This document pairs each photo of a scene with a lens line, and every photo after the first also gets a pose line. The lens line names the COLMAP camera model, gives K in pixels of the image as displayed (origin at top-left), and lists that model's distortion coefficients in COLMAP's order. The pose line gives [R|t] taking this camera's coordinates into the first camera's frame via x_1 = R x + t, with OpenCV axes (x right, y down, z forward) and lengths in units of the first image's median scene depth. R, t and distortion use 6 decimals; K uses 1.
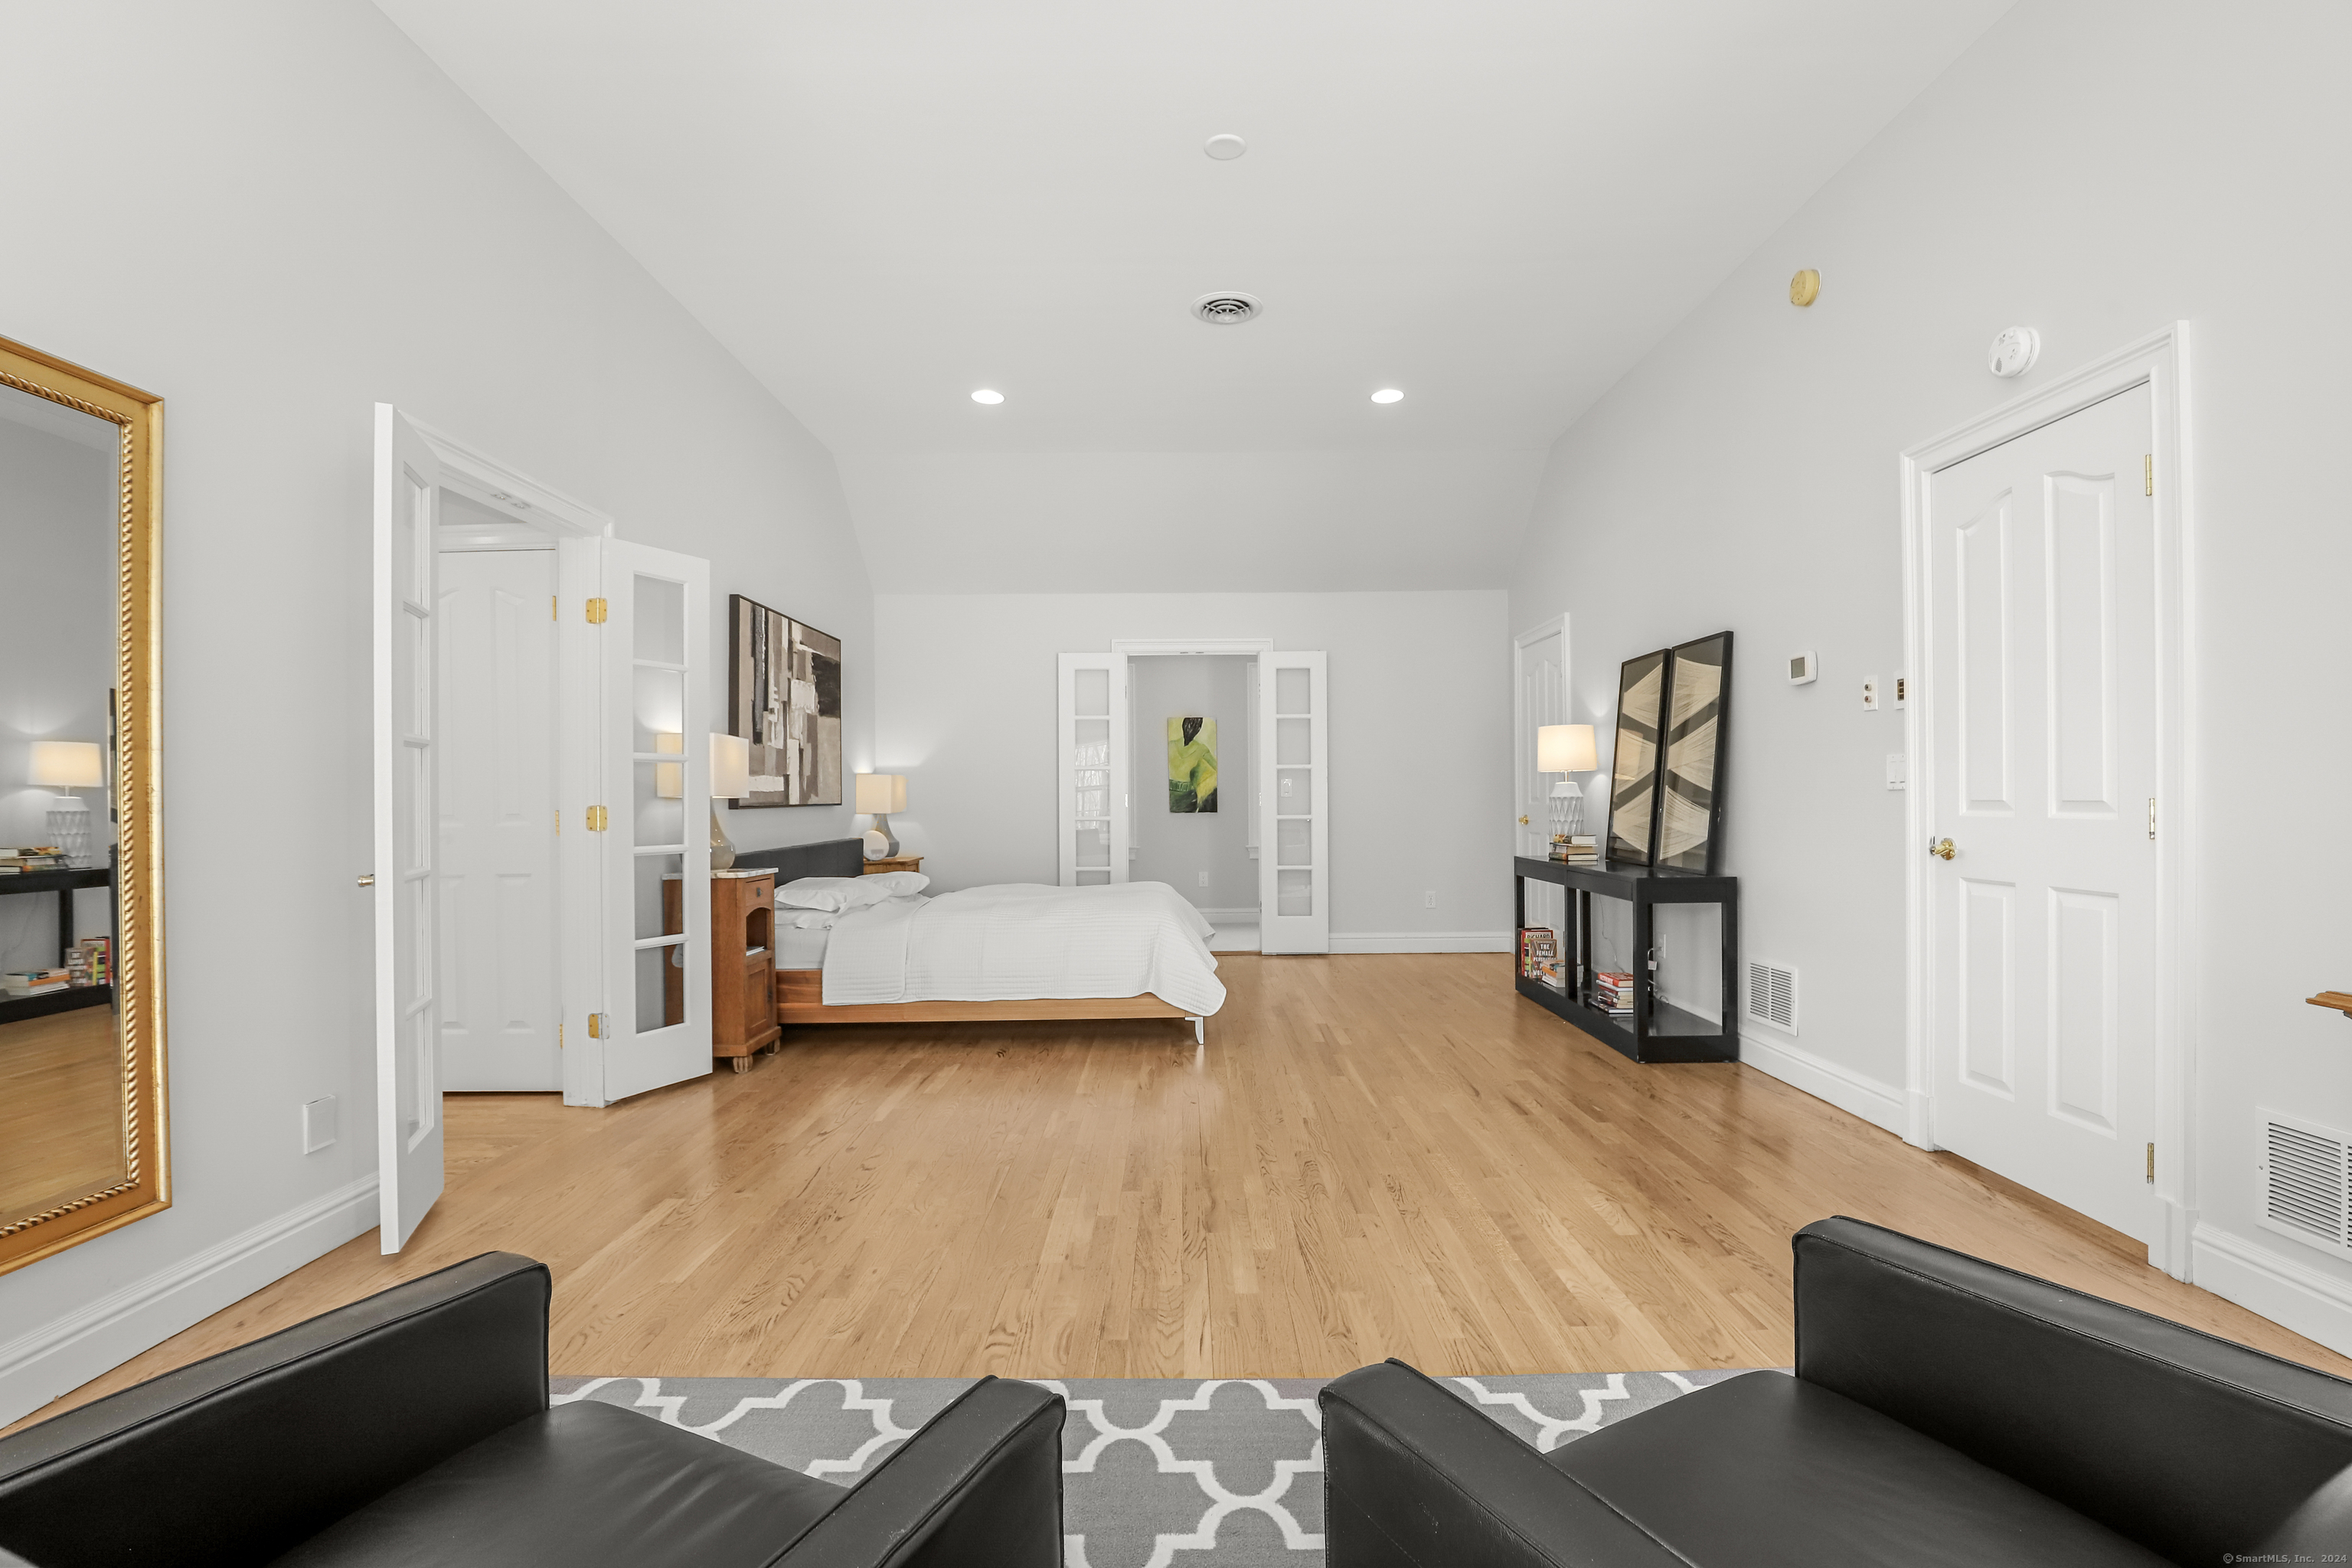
lens RADIAL K [[1095.6, 0, 1175.6], [0, 1095.6, 793.5], [0, 0, 1]] dist [-0.030873, 0.000262]
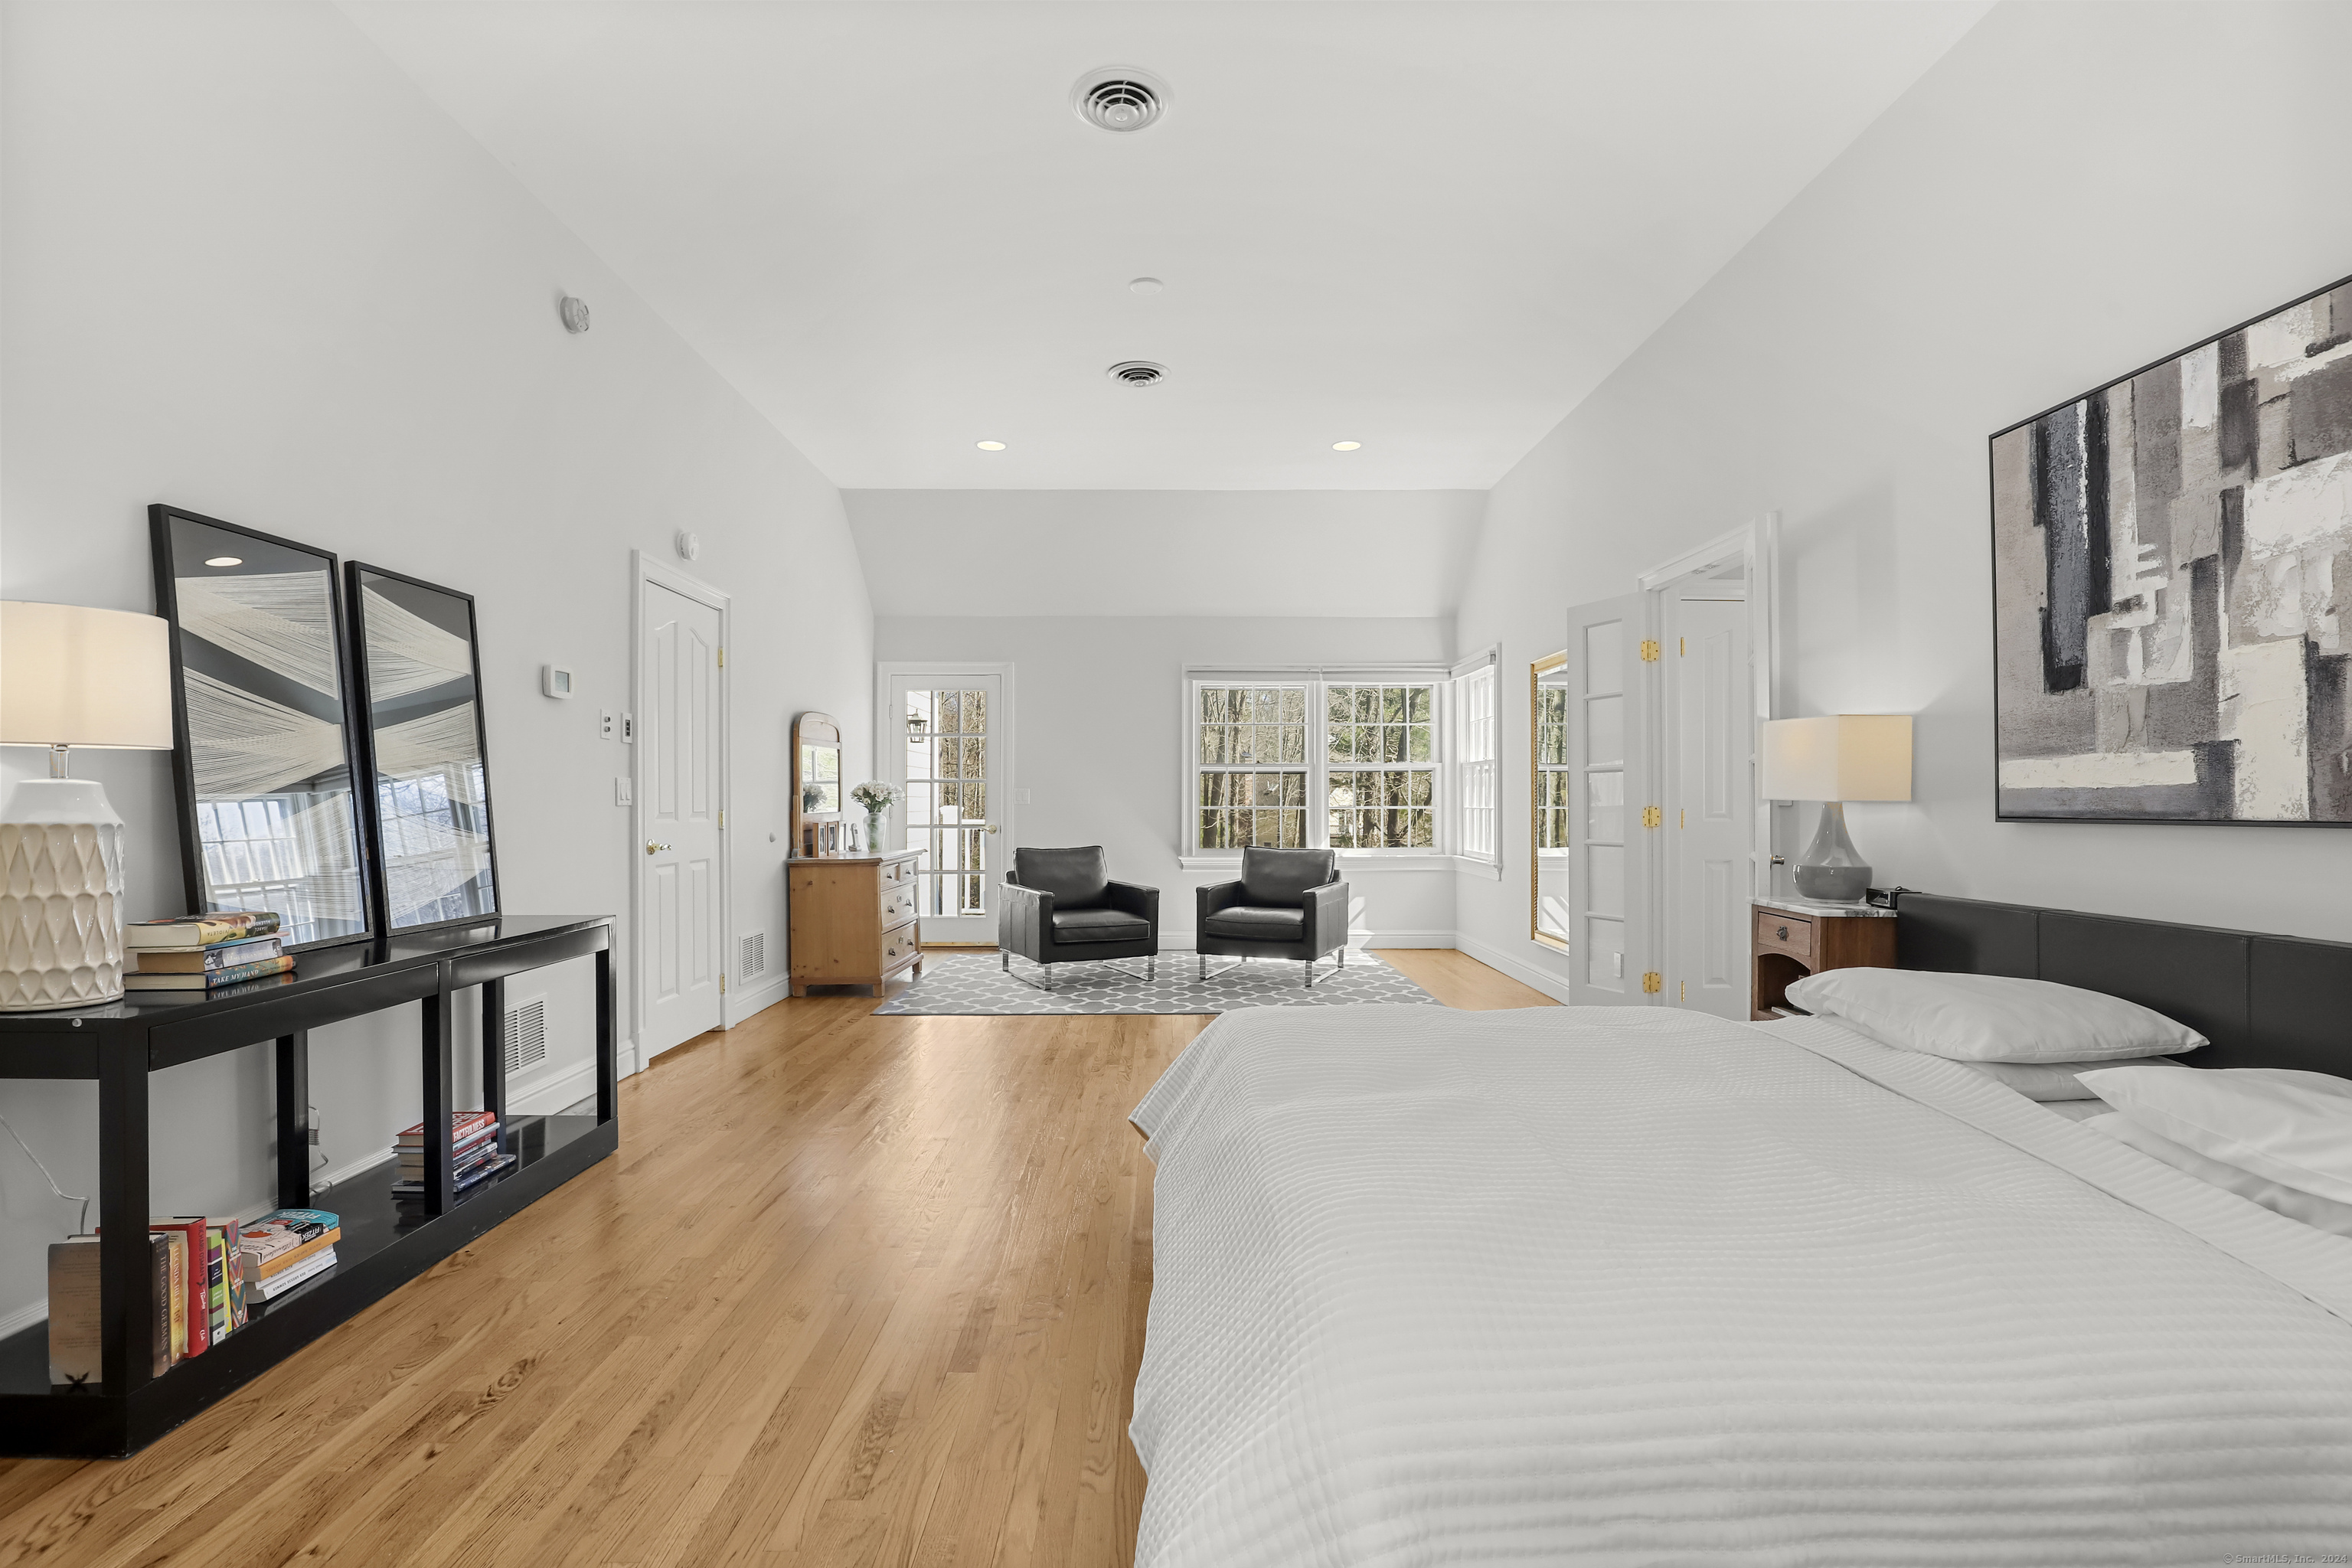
lens RADIAL K [[1095.6, 0, 1174.9], [0, 1095.6, 791.1], [0, 0, 1]] dist [-0.030873, 0.000262]
pose [[0.556236, -0.002747, -0.831020, -0.242298], [0.002950, 0.999995, -0.001330, -0.000596], [0.831019, -0.001711, 0.556241, 0.469956]]
